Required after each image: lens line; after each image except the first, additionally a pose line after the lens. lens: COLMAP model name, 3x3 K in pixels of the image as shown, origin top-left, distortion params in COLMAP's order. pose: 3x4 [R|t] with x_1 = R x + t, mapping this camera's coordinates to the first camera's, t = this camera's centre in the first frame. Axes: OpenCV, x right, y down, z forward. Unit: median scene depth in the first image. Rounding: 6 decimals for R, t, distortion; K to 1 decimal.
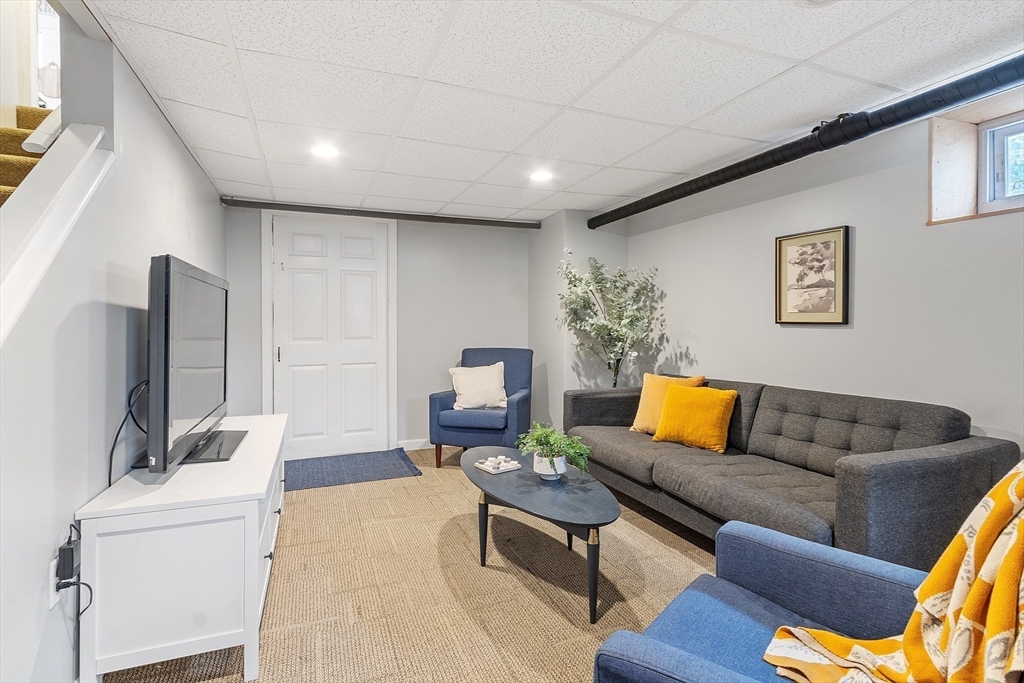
lens RADIAL K [[553.7, 0, 517.8], [0, 553.7, 330.9], [0, 0, 1]] dist [0.007833, -0.002235]
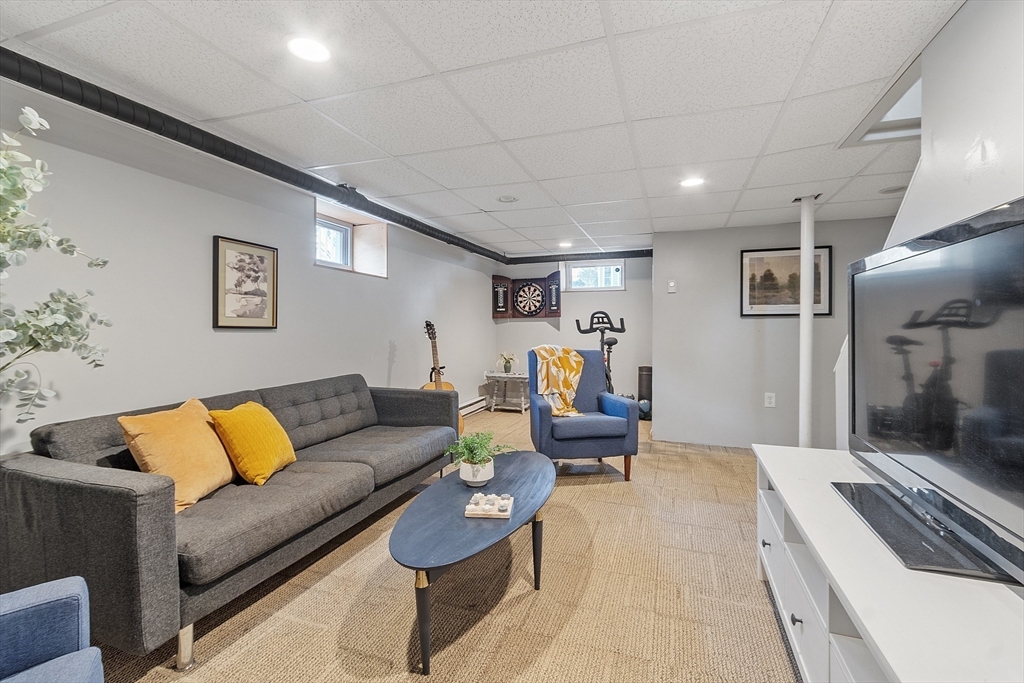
lens RADIAL K [[450.0, 0, 520.3], [0, 450.0, 337.2], [0, 0, 1]] dist [-0.000732, -0.000091]
pose [[-0.770333, -0.005599, 0.637617, -0.438452], [0.013264, 0.999604, 0.024803, -0.009907], [-0.637504, 0.027564, -0.769954, 1.349685]]
